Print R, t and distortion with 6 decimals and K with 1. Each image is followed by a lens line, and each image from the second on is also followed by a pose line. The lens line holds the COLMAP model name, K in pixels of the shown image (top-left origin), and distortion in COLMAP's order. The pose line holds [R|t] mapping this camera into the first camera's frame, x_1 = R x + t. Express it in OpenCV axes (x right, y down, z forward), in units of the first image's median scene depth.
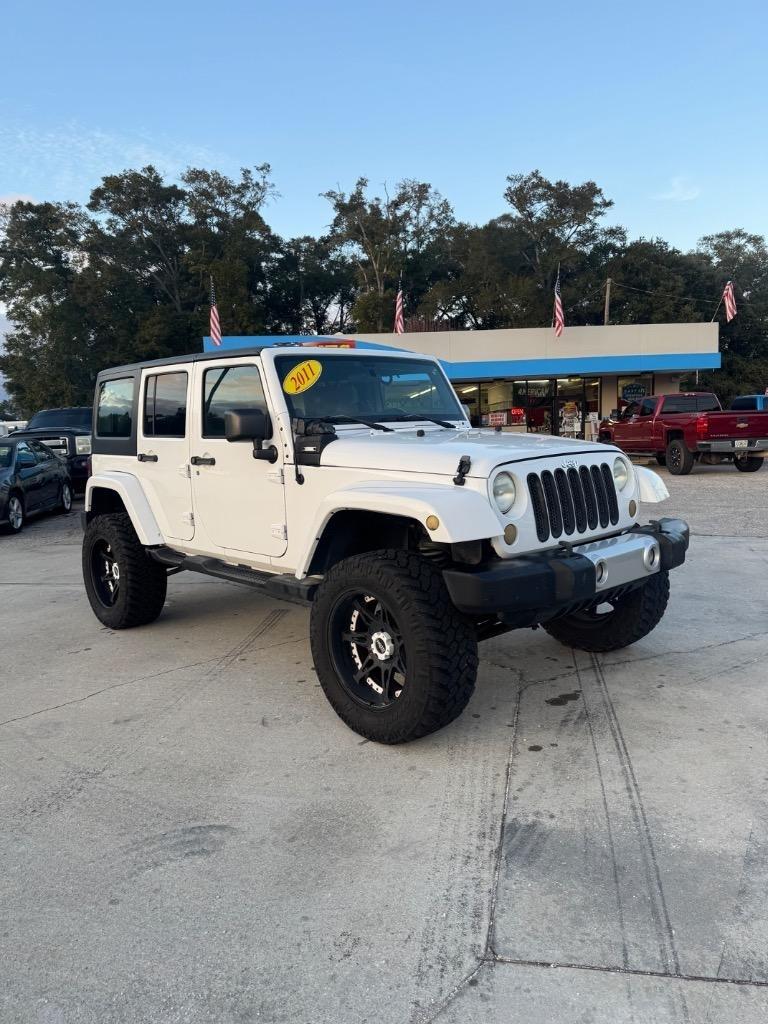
lens RADIAL K [[774.1, 0, 384.0], [0, 774.1, 512.0], [0, 0, 1]] dist [0.039828, -0.008062]
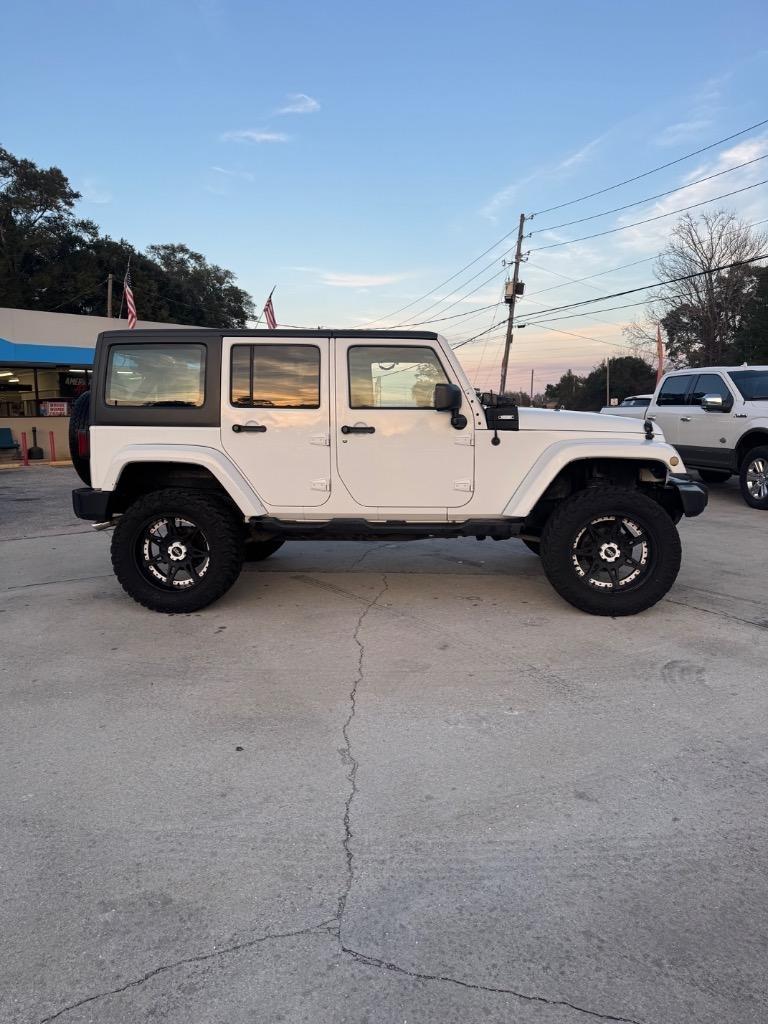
lens RADIAL K [[774.1, 0, 384.0], [0, 774.1, 512.0], [0, 0, 1]] dist [0.039828, -0.008062]
pose [[0.715021, -0.065280, 0.696048, -0.857749], [0.064959, 0.997527, 0.026825, 0.020881], [-0.696079, 0.026034, 0.717493, 0.166036]]
